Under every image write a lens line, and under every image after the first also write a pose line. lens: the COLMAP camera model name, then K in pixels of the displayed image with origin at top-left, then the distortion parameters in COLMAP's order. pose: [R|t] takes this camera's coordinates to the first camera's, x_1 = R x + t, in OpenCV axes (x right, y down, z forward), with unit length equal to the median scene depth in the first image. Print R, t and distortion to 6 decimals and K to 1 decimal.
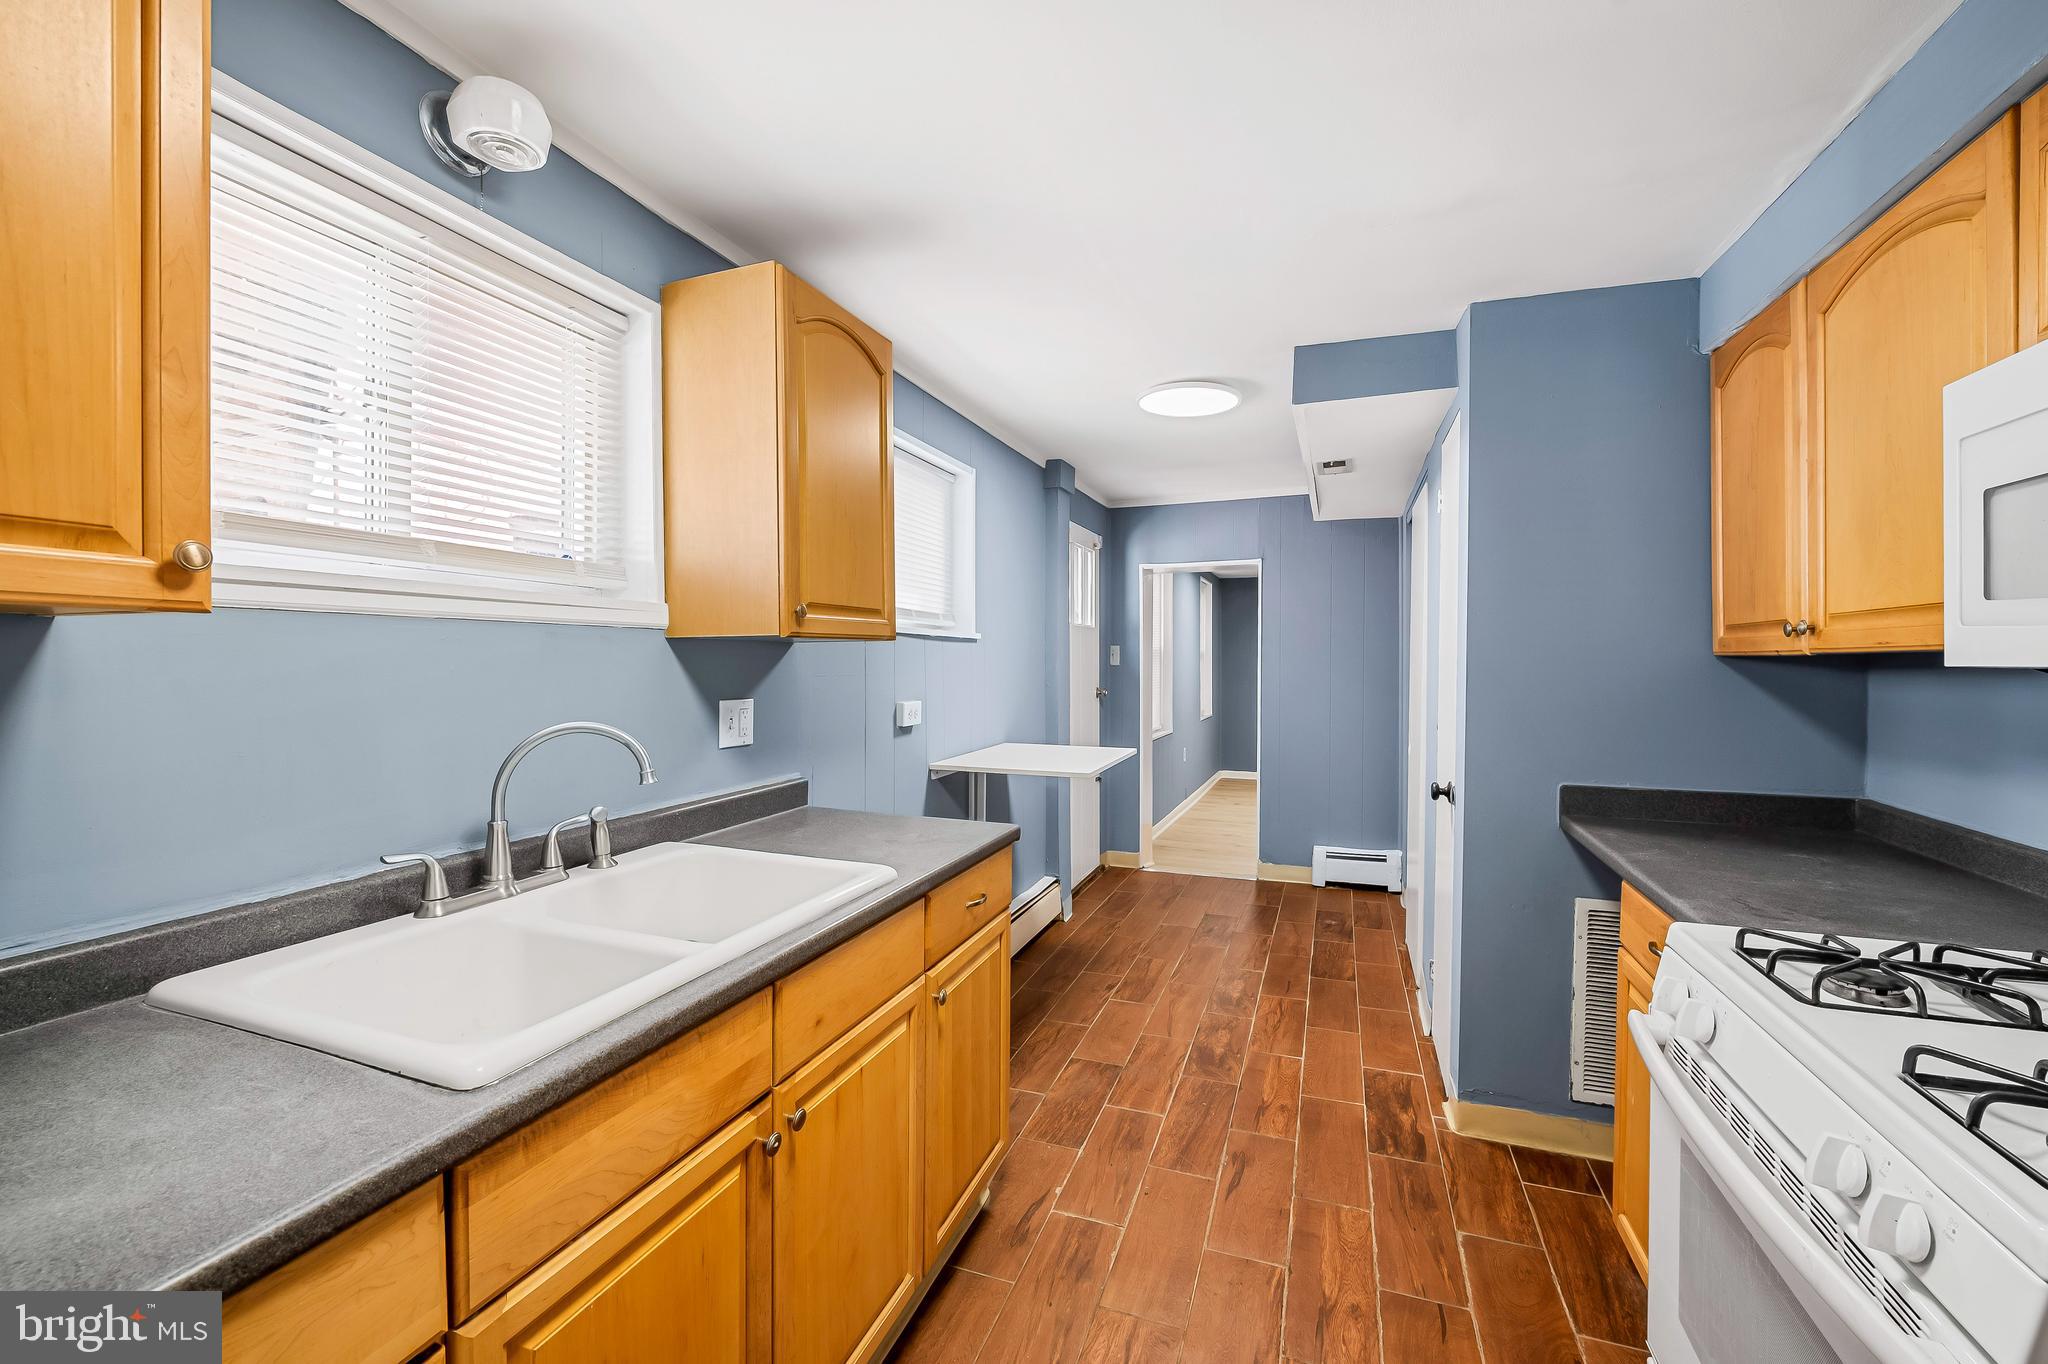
lens RADIAL K [[826.7, 0, 1022.0], [0, 826.7, 683.1], [0, 0, 1]] dist [0.001102, -0.000122]
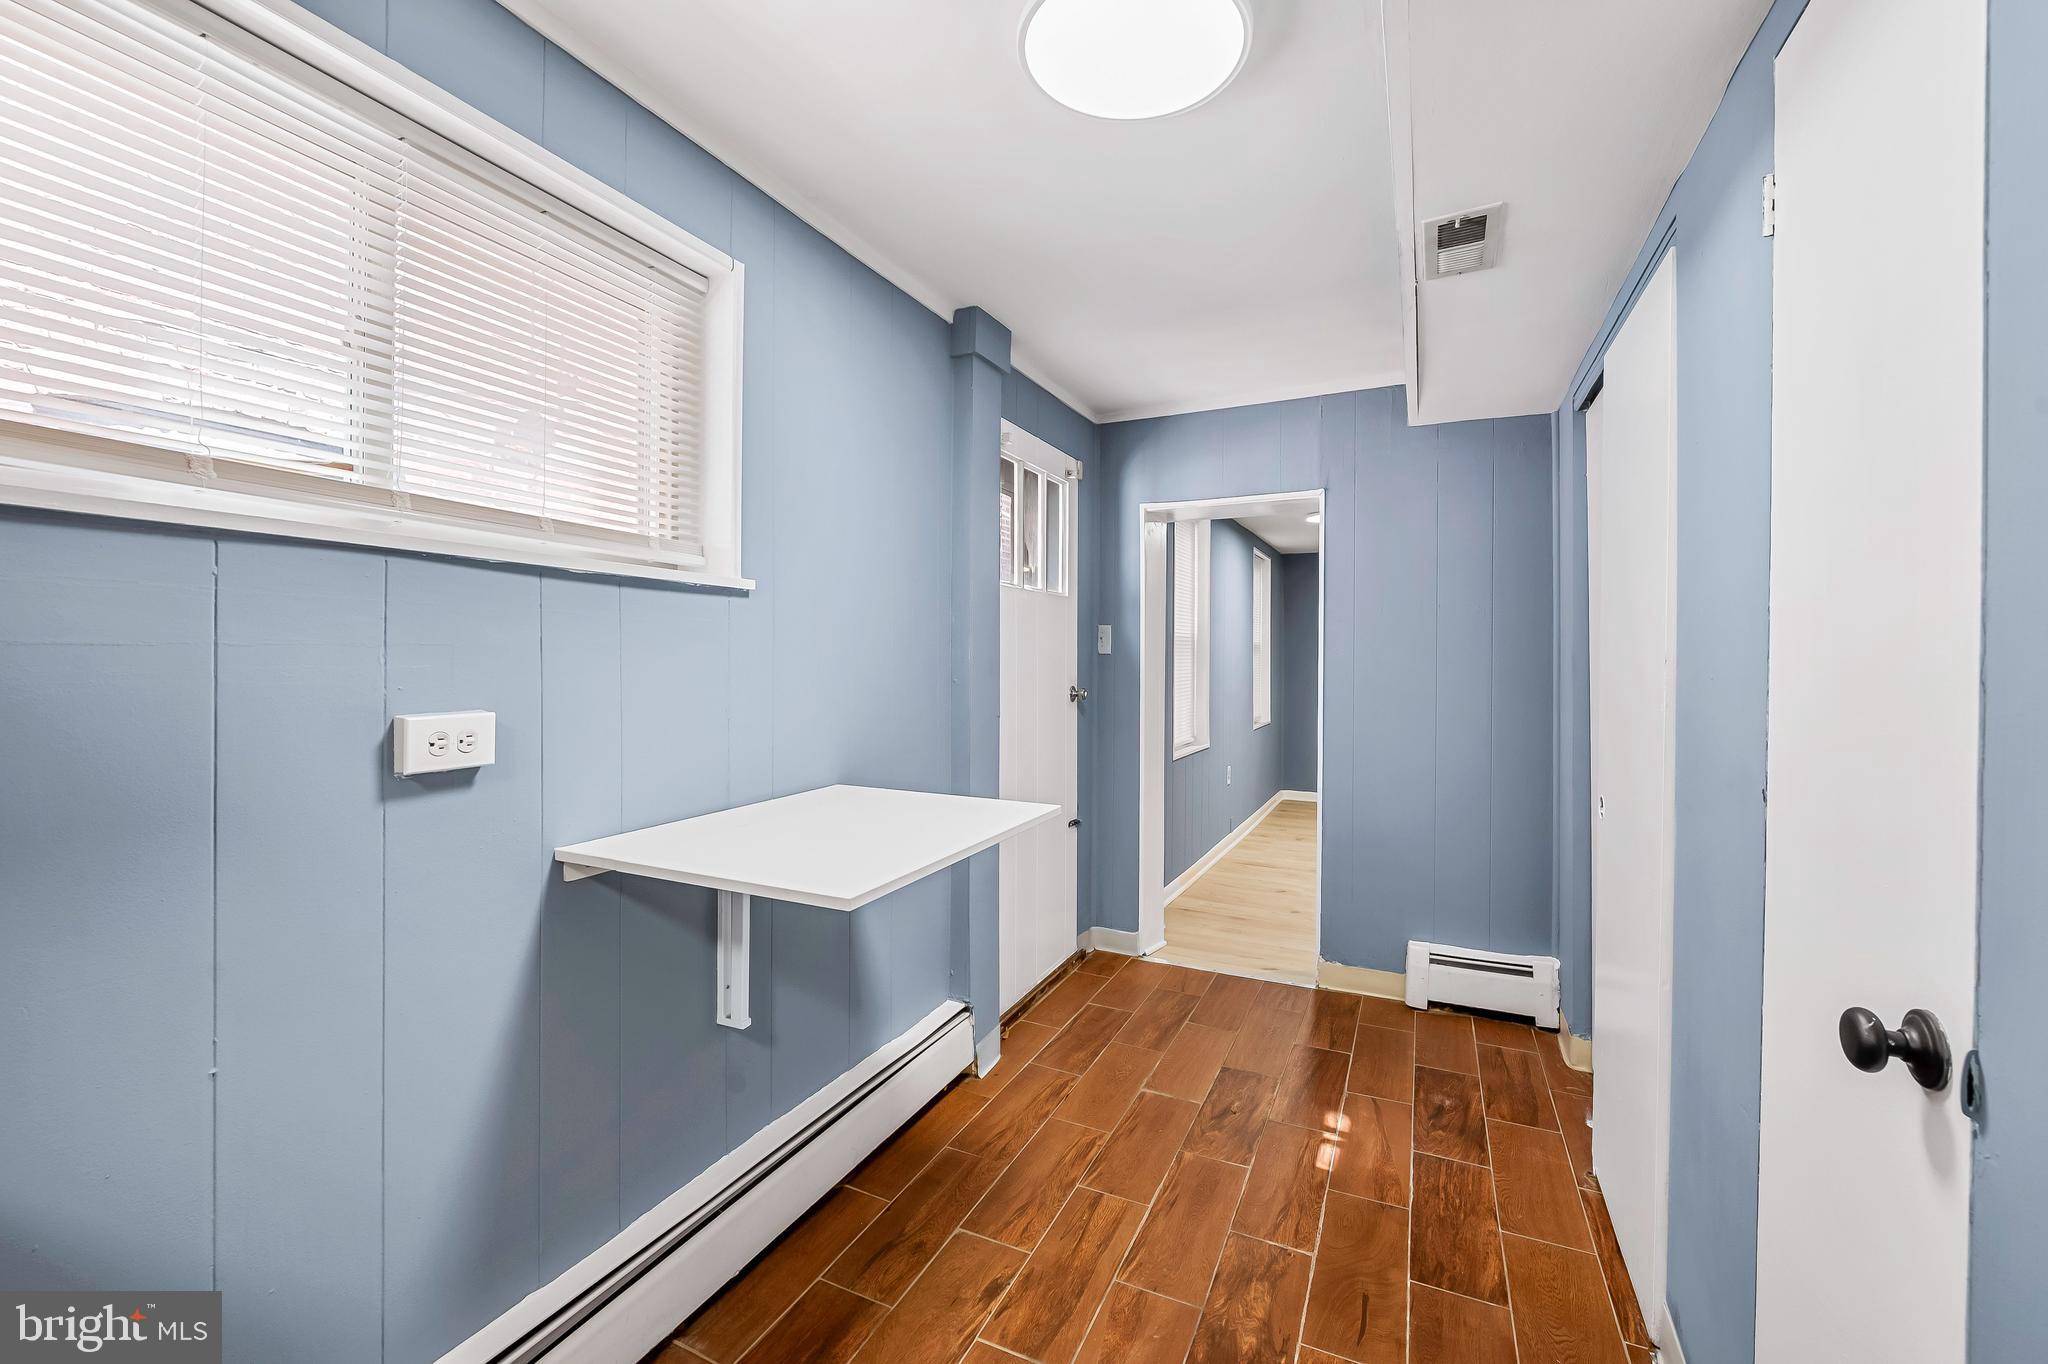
lens RADIAL K [[826.7, 0, 1024.4], [0, 826.7, 662.4], [0, 0, 1]] dist [0.001102, -0.000122]
pose [[0.996488, 0.007032, -0.083444, 0.122260], [-0.008932, 0.999709, -0.022422, 0.001785], [0.083262, 0.023089, 0.996260, 0.372795]]
